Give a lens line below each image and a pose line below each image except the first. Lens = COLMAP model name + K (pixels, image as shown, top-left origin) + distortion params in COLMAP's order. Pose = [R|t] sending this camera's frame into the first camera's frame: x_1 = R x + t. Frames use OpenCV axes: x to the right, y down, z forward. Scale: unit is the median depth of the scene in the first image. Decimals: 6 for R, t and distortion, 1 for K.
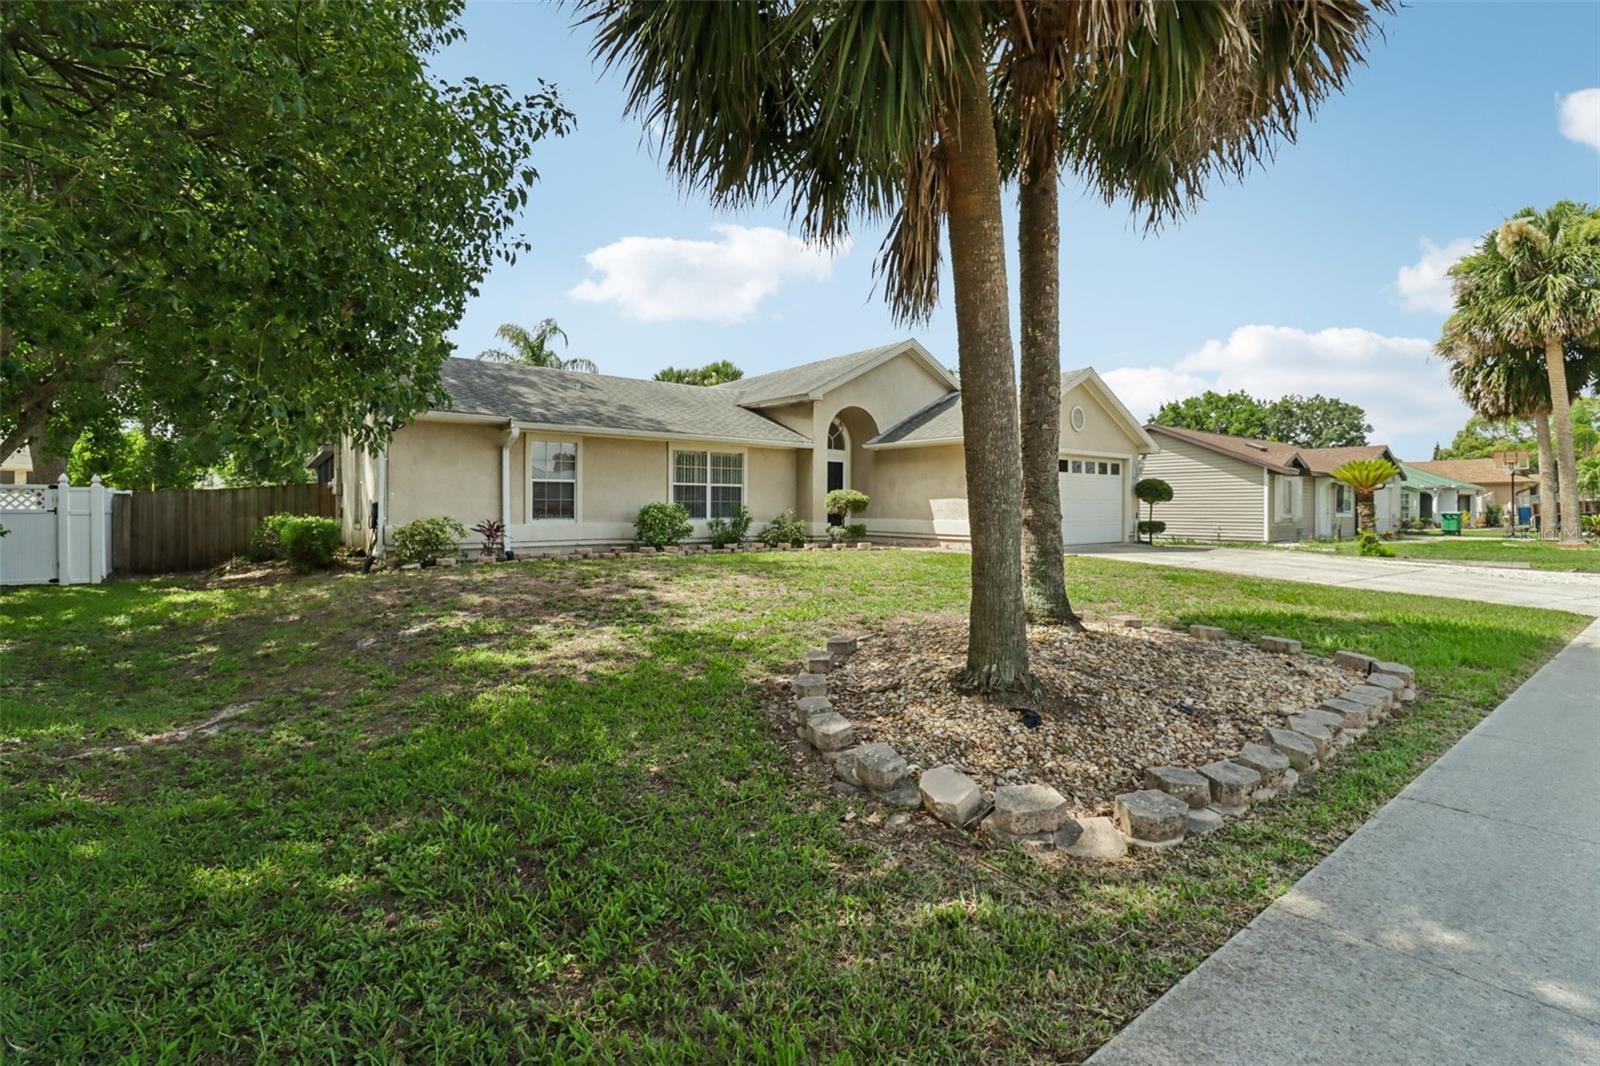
lens RADIAL K [[740.0, 0, 798.1], [0, 740.0, 503.1], [0, 0, 1]] dist [-0.000427, -0.000044]
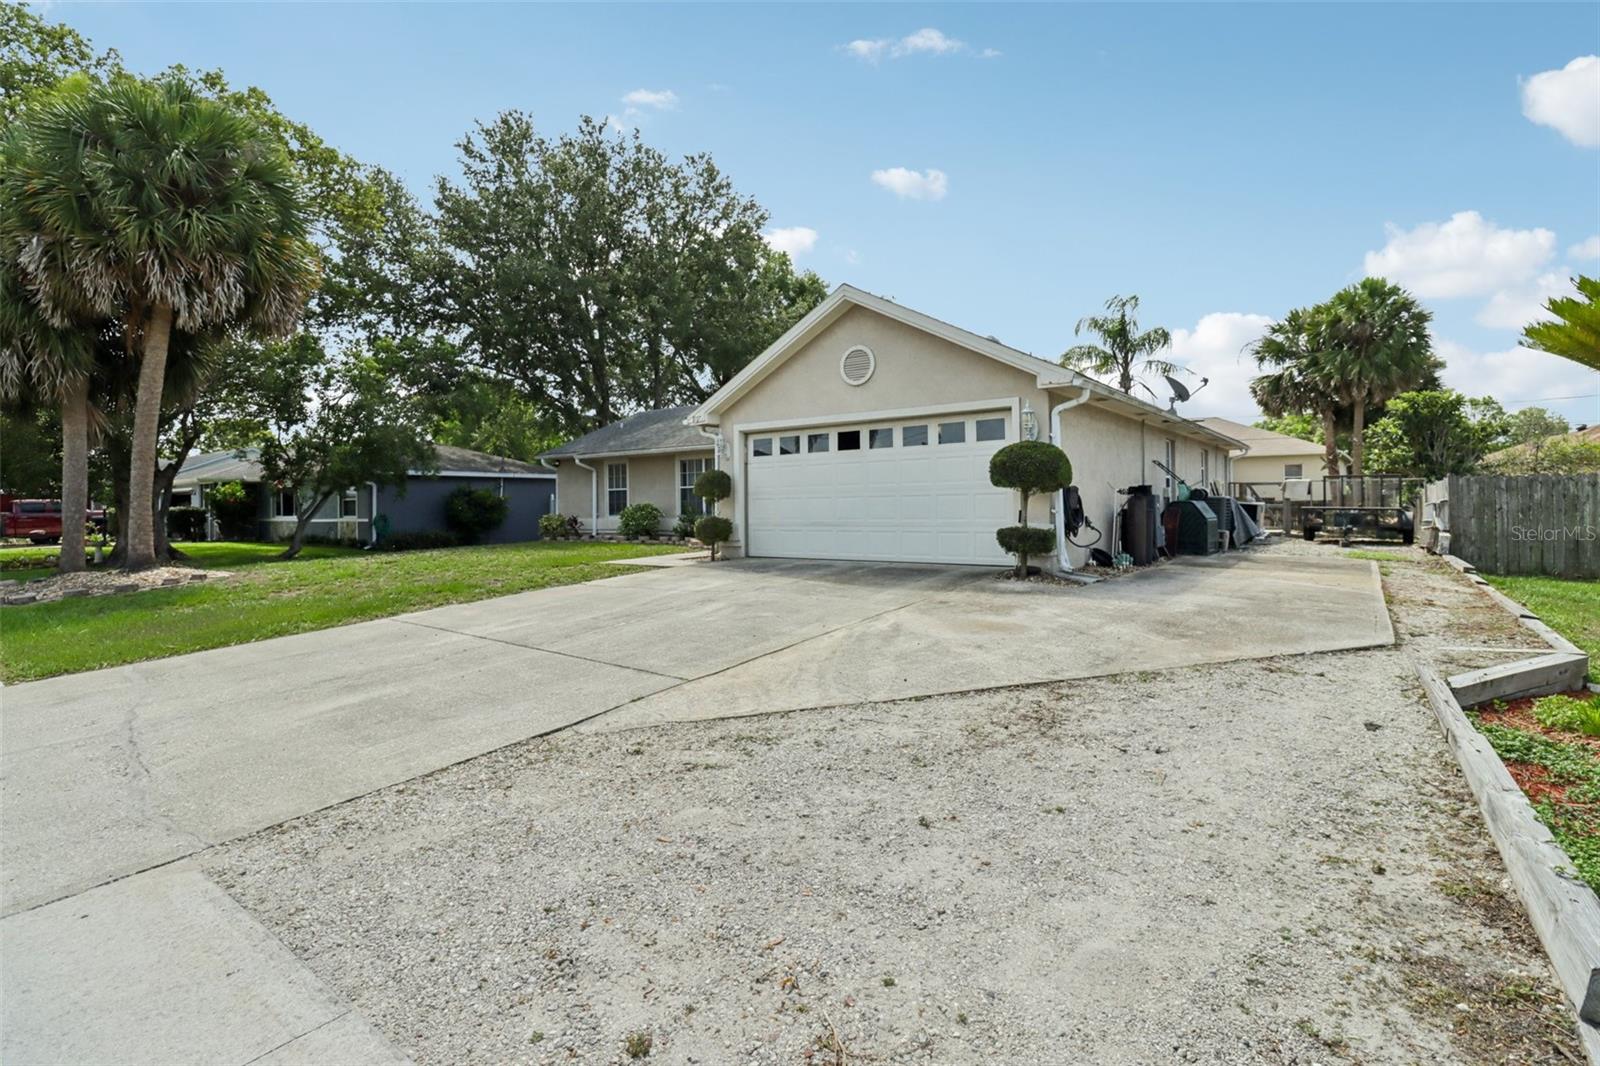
lens RADIAL K [[761.4, 0, 795.0], [0, 761.4, 502.9], [0, 0, 1]] dist [0.000712, 0.000279]
pose [[0.243519, -0.007212, -0.969869, 1.098145], [0.018246, 0.999829, -0.002853, 0.007237], [0.969724, -0.017001, 0.243610, 0.855129]]
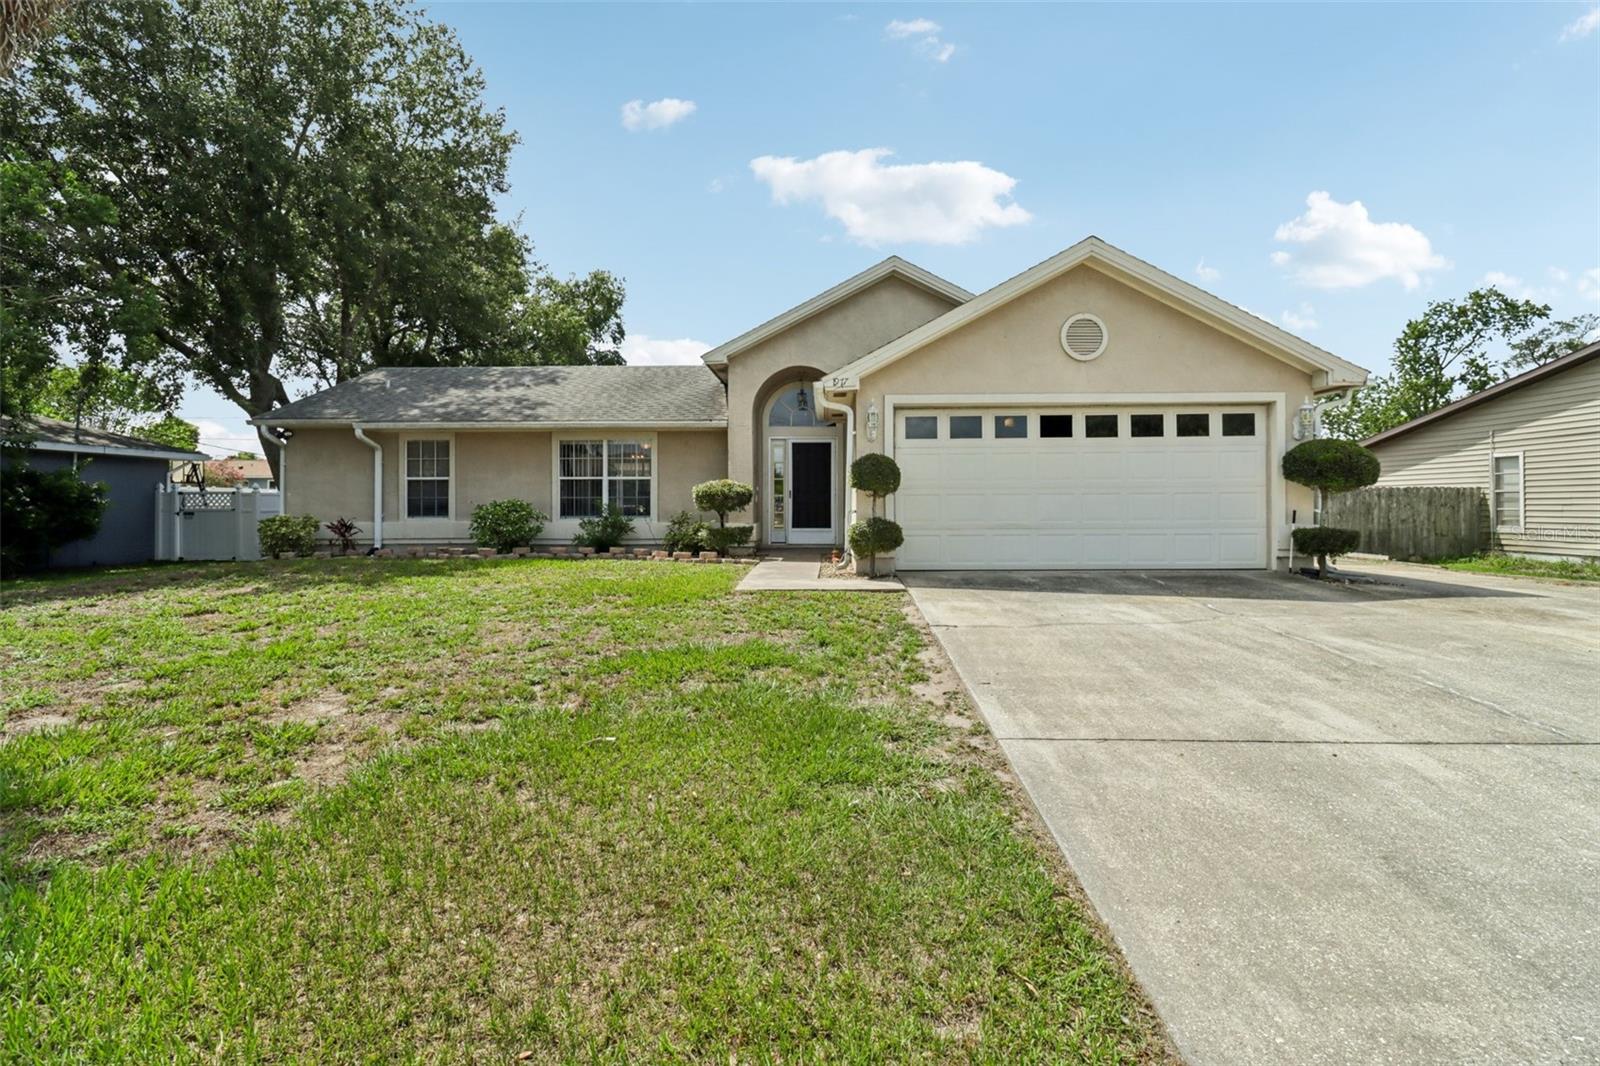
lens RADIAL K [[761.4, 0, 795.0], [0, 761.4, 502.9], [0, 0, 1]] dist [0.000712, 0.000279]
pose [[0.760028, -0.006681, -0.649857, 0.629342], [0.007739, 0.999969, -0.001229, 0.006777], [0.649845, -0.004095, 0.760056, 0.475880]]
